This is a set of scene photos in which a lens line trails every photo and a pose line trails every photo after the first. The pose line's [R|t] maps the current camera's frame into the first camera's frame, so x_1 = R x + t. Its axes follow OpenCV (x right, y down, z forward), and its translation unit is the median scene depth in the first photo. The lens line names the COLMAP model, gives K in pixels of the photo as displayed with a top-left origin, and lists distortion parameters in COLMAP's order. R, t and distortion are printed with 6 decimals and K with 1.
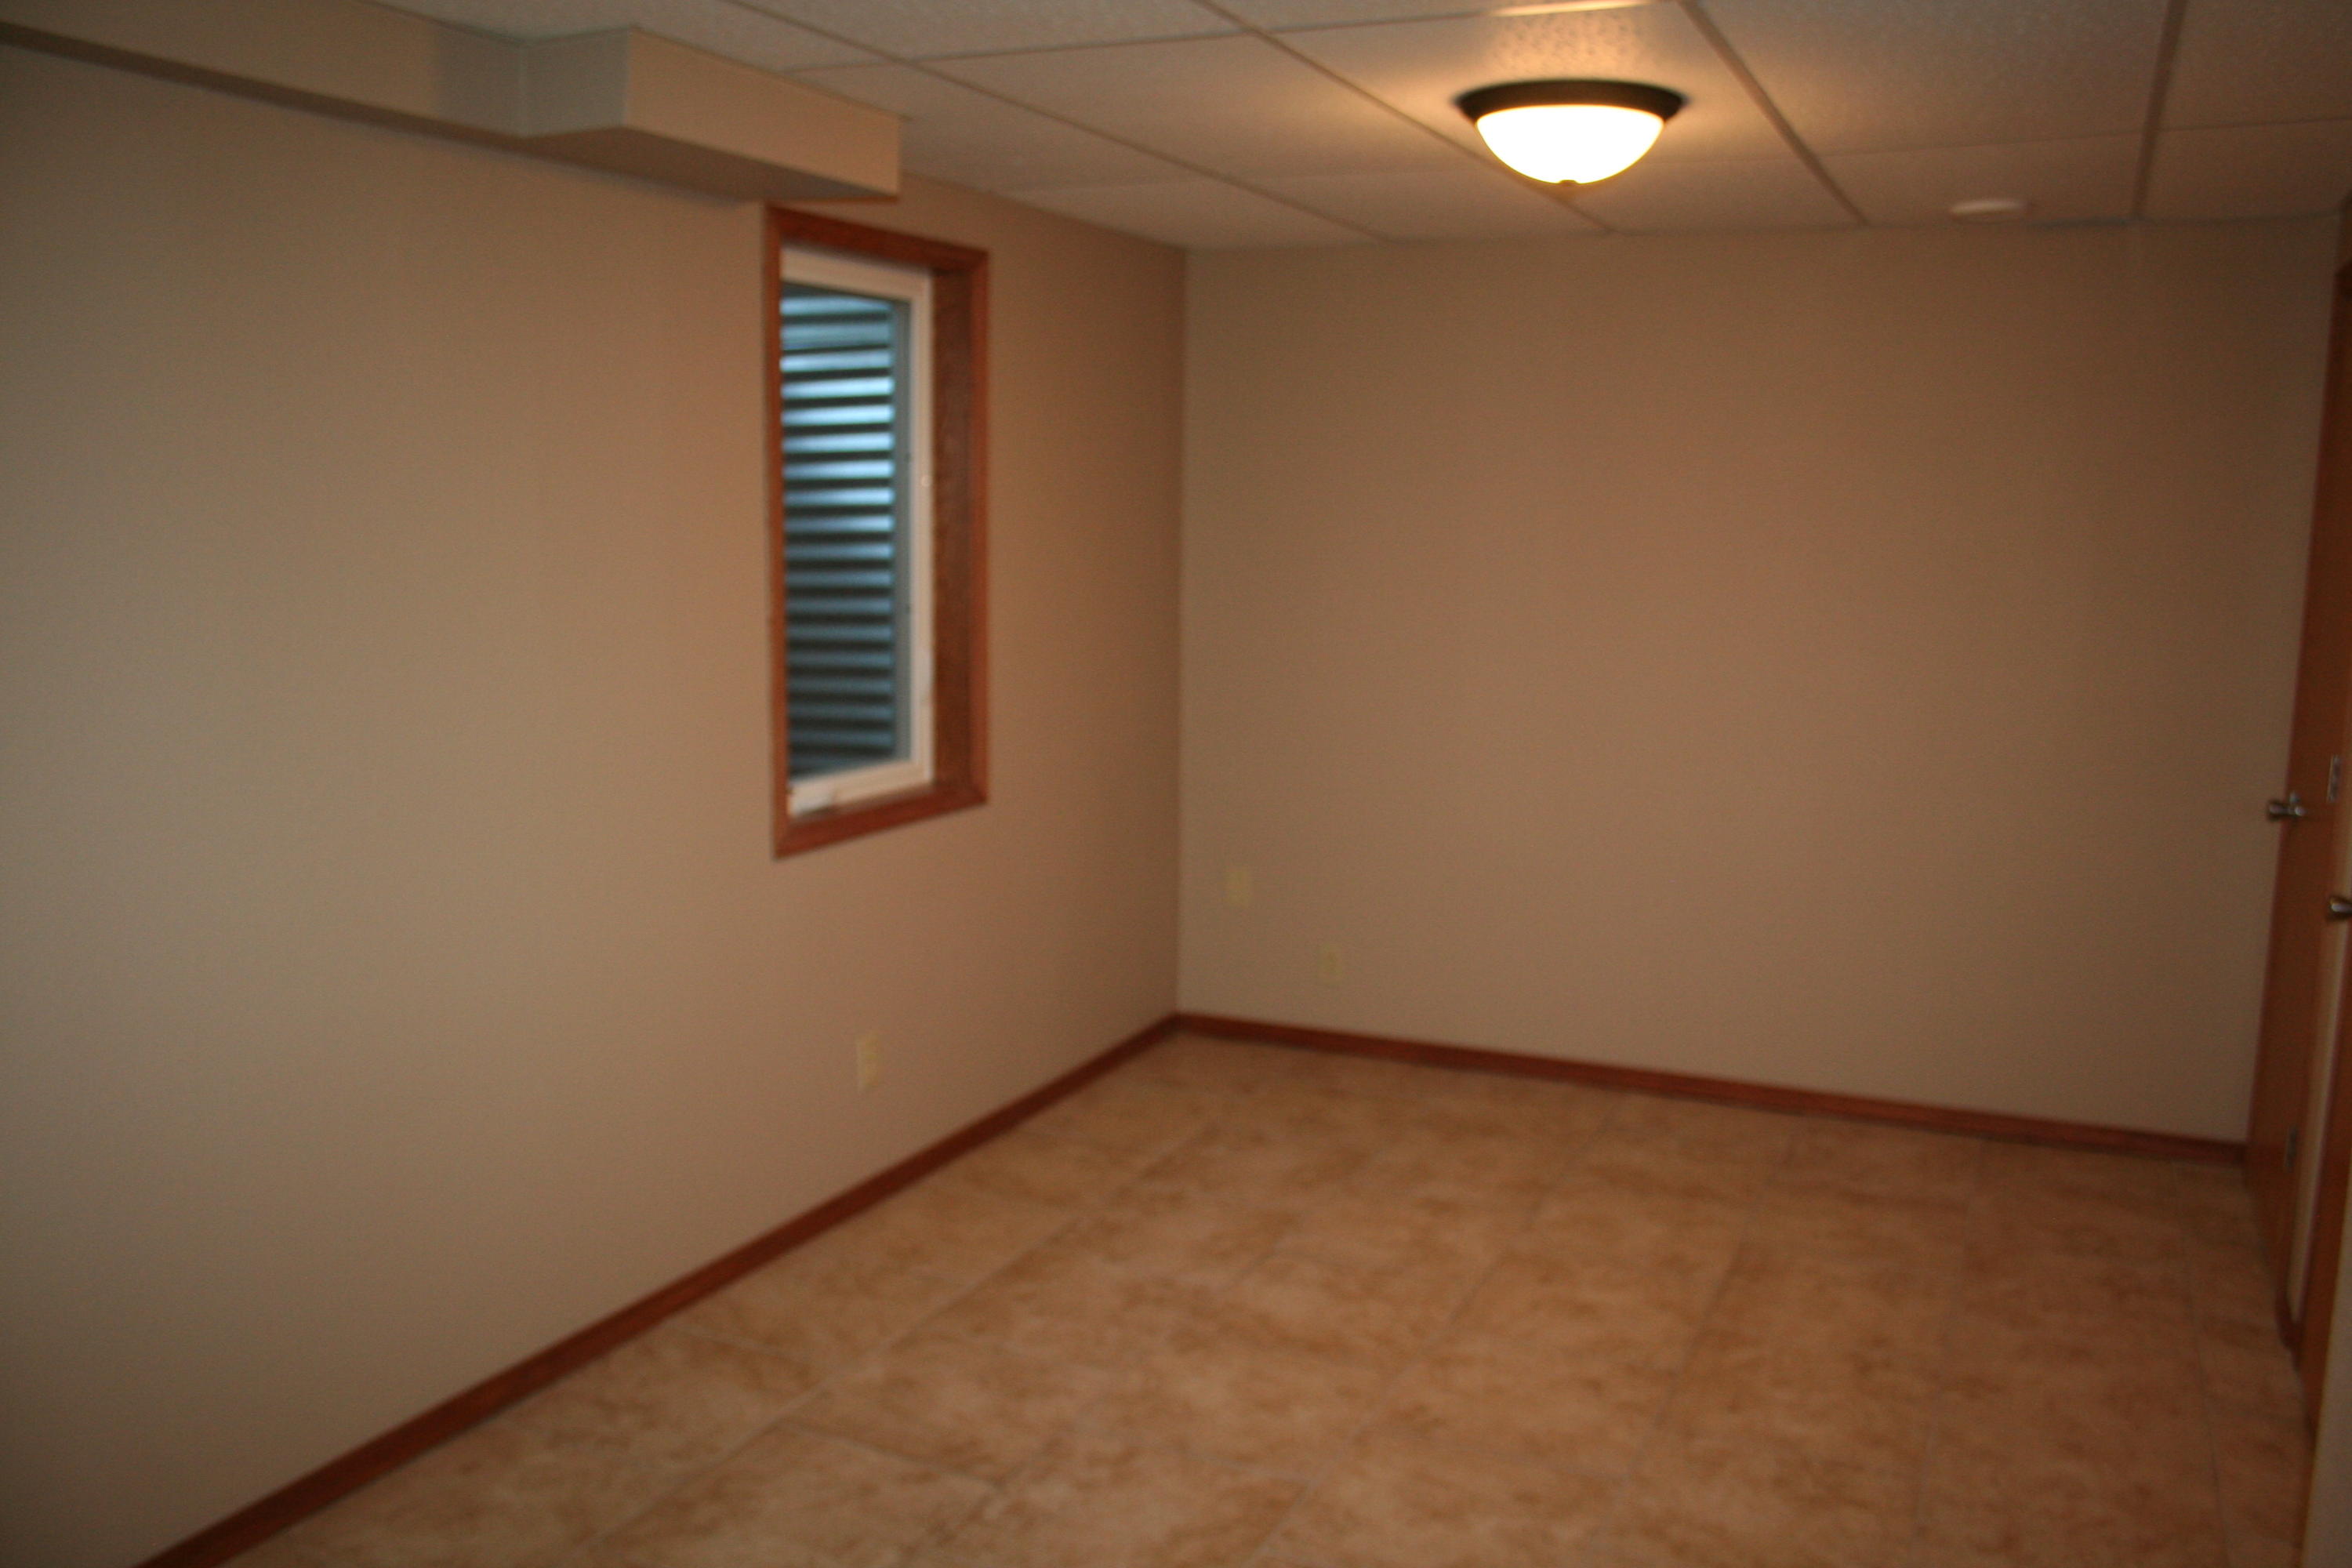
lens RADIAL K [[1929.4, 0, 1233.2], [0, 1929.4, 791.6], [0, 0, 1]] dist [-0.149359, 0.102678]
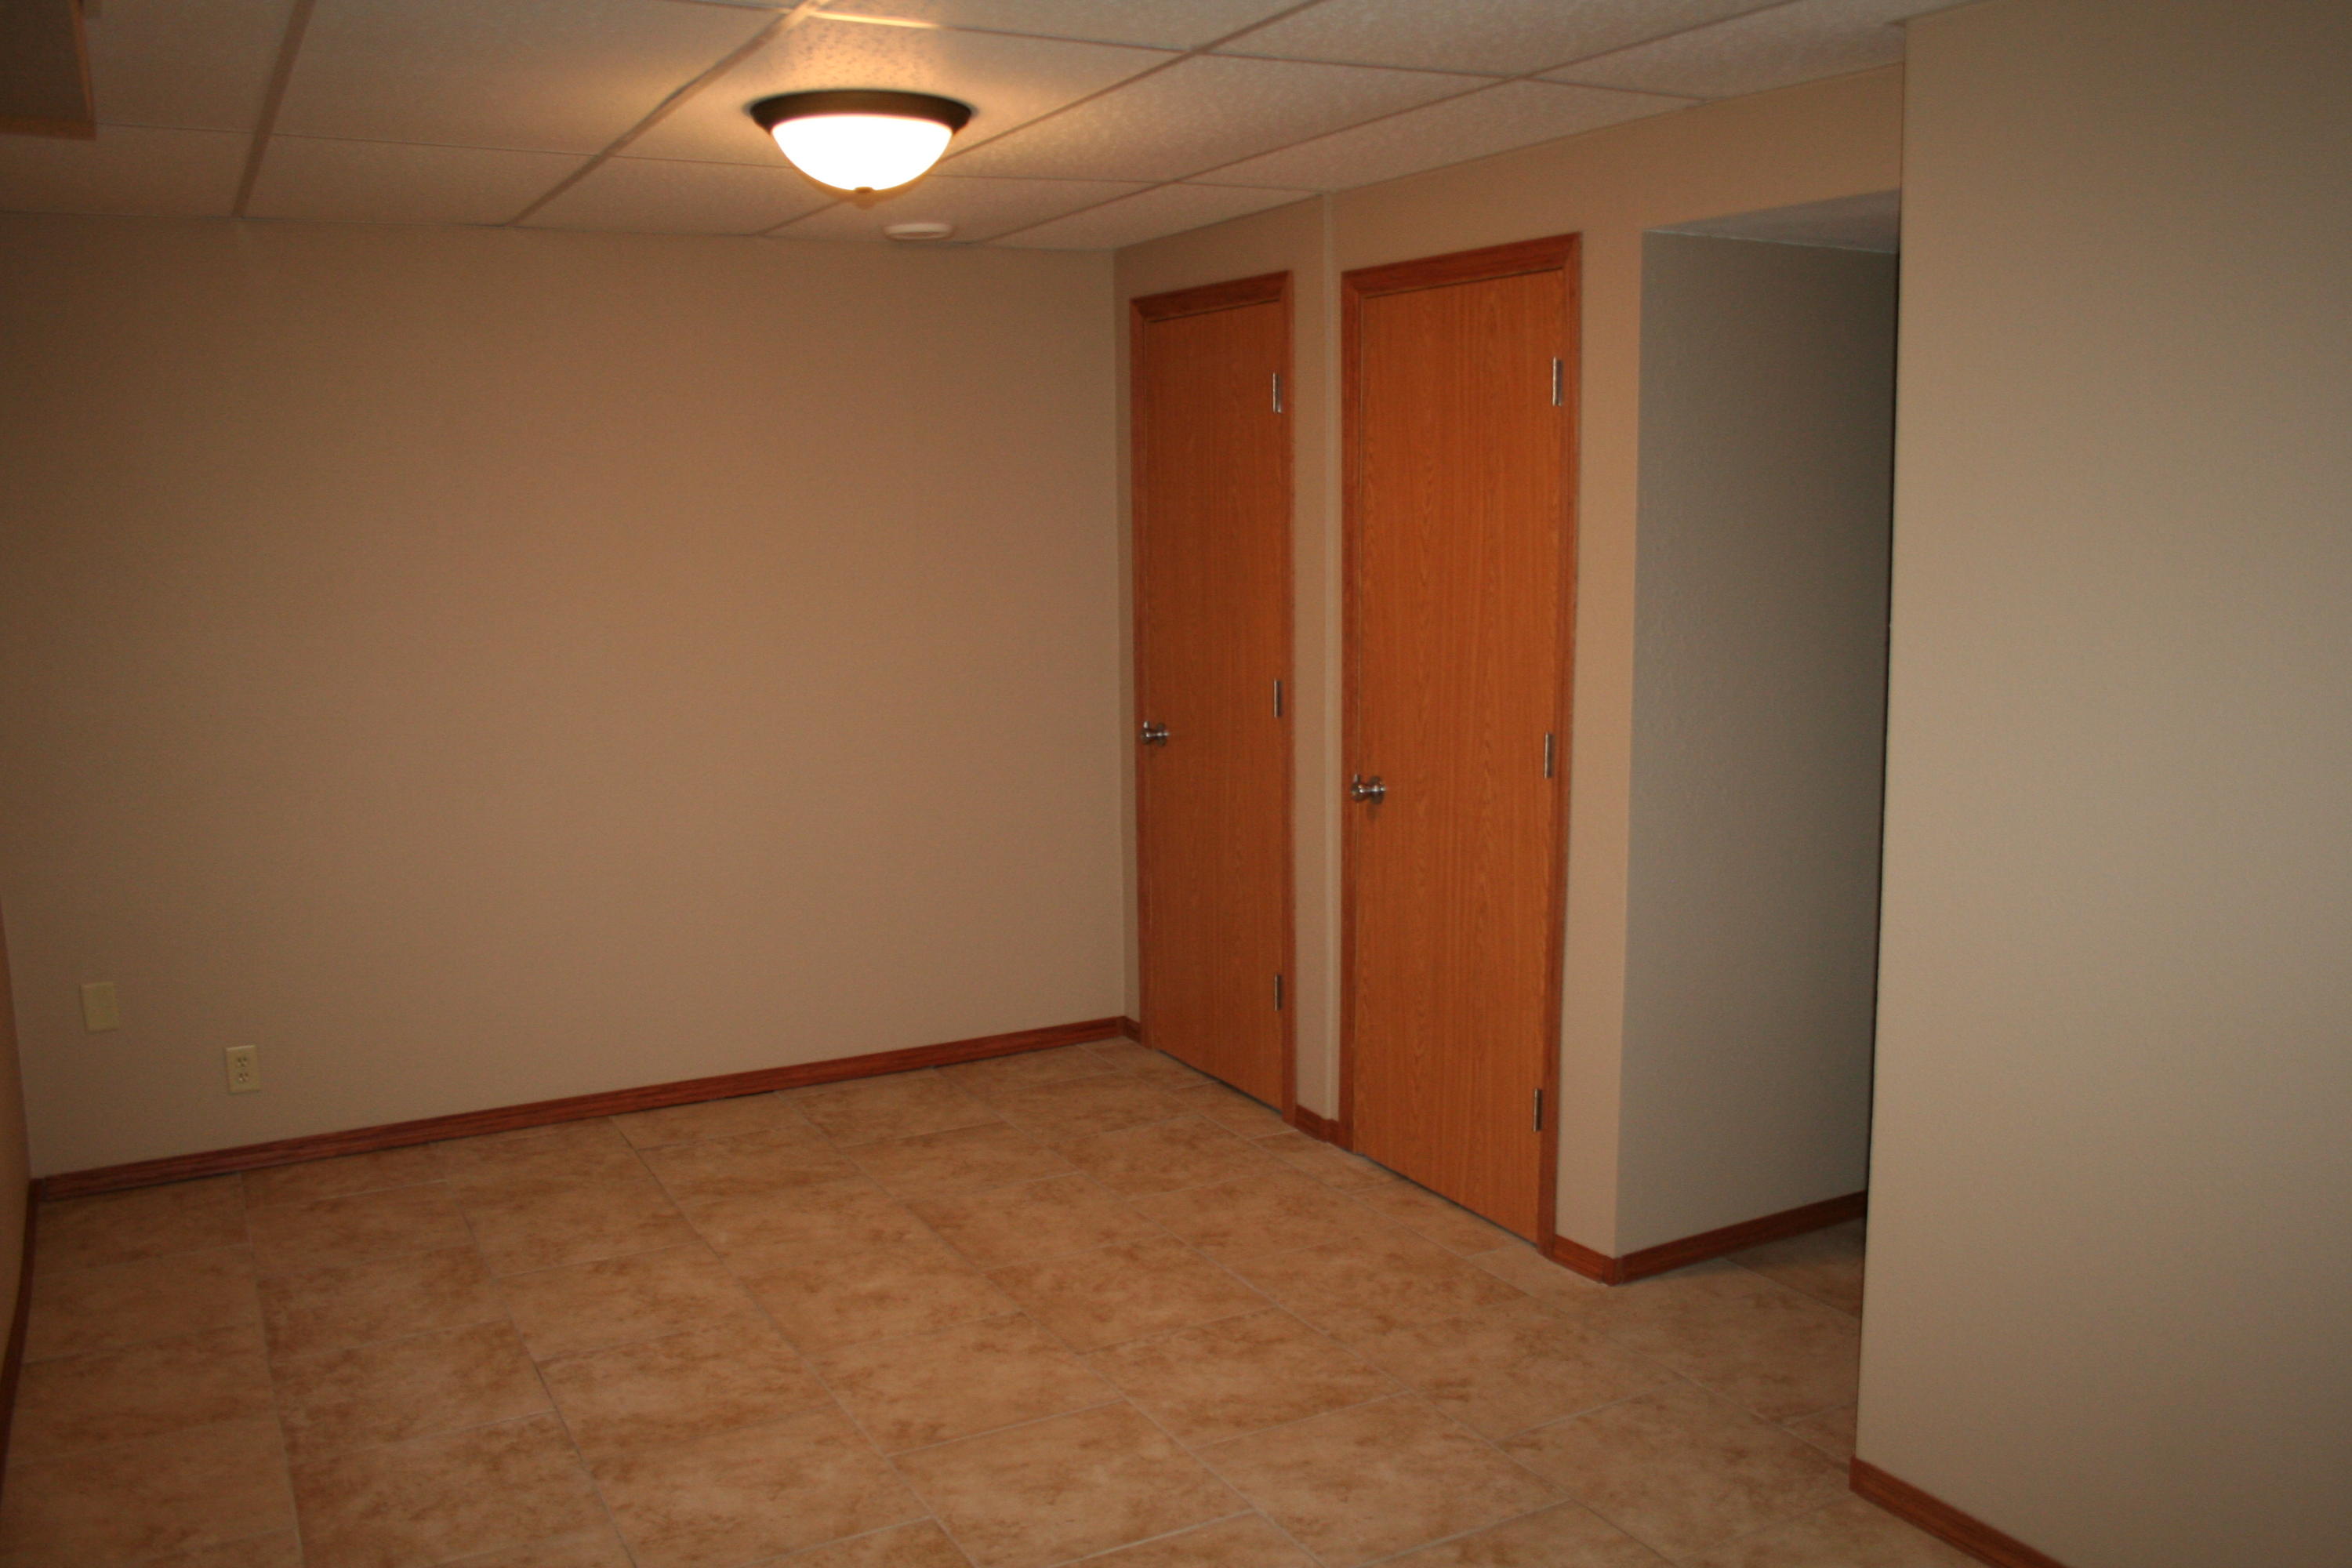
lens RADIAL K [[1929.4, 0, 1233.2], [0, 1929.4, 791.6], [0, 0, 1]] dist [-0.149359, 0.102678]
pose [[0.594702, -0.141391, 0.791415, -0.483409], [0.141417, 0.987462, 0.070149, -0.040495], [-0.791410, 0.070202, 0.607241, 0.220979]]
